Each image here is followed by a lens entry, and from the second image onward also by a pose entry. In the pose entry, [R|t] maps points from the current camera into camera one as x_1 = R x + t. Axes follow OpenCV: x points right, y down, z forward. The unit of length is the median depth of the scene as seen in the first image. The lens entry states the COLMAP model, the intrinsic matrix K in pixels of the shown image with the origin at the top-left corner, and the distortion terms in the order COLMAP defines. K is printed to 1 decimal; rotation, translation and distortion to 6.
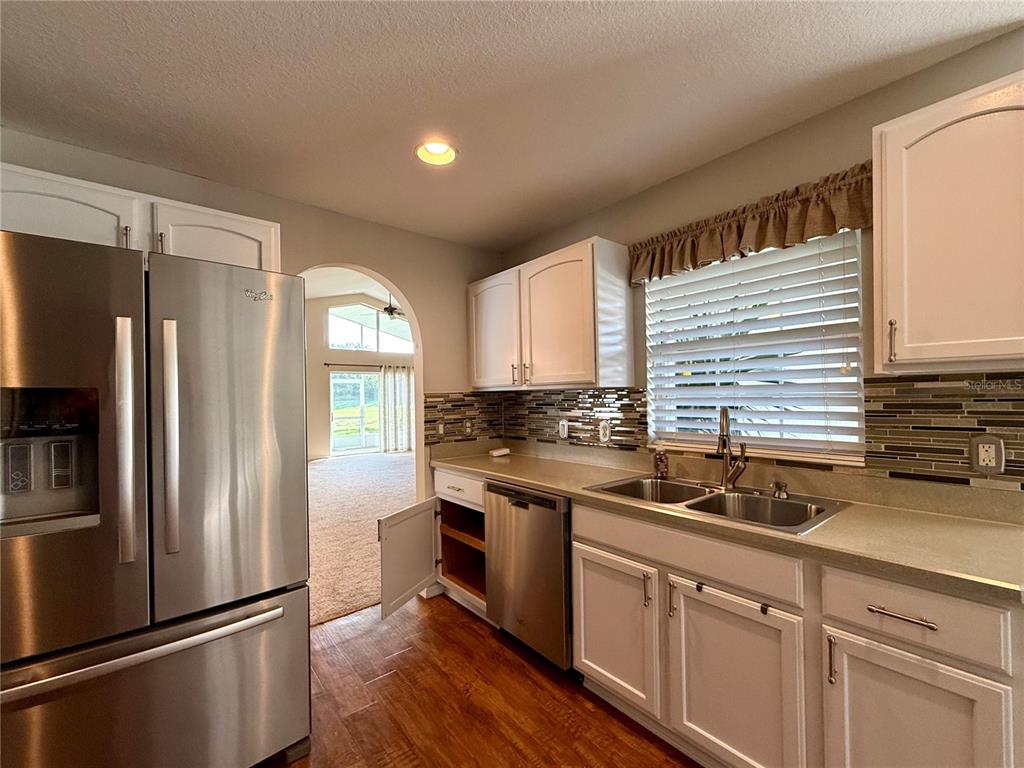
lens RADIAL K [[441.1, 0, 508.5], [0, 441.1, 385.9], [0, 0, 1]] dist [0.005754, -0.000079]
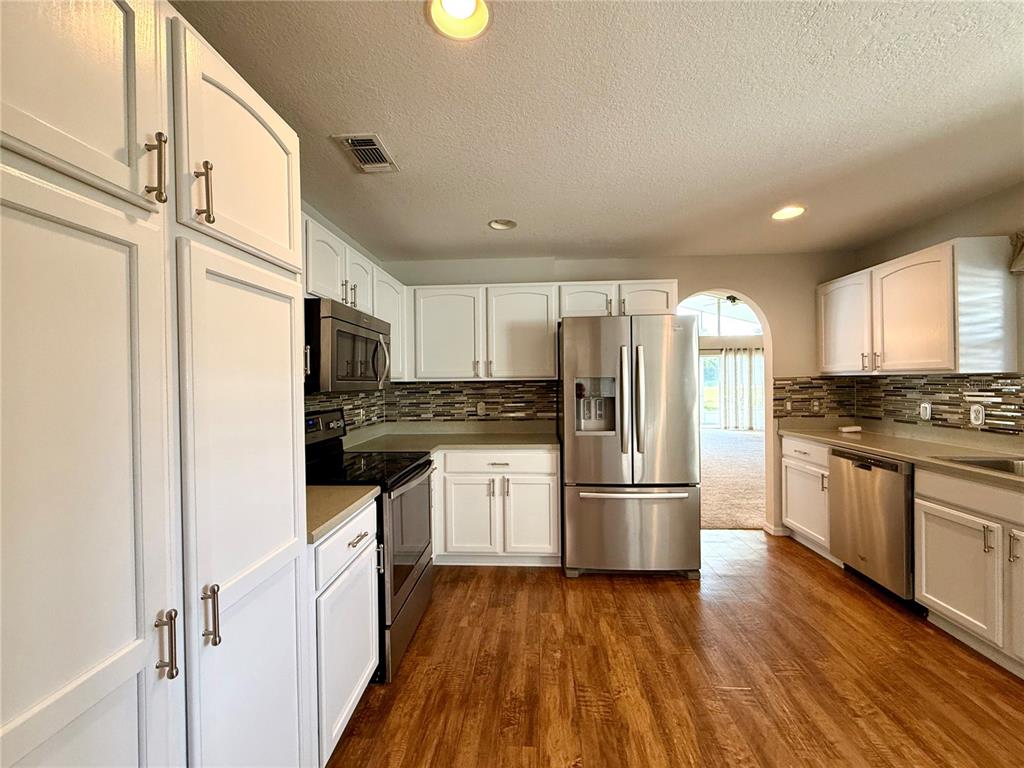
lens RADIAL K [[411.7, 0, 506.3], [0, 411.7, 386.5], [0, 0, 1]] dist [-0.001067, 0.000248]
pose [[0.730440, 0.016094, -0.682787, 0.063859], [0.017043, 0.998981, 0.041779, -0.021672], [0.682764, -0.042154, 0.729422, -0.435809]]
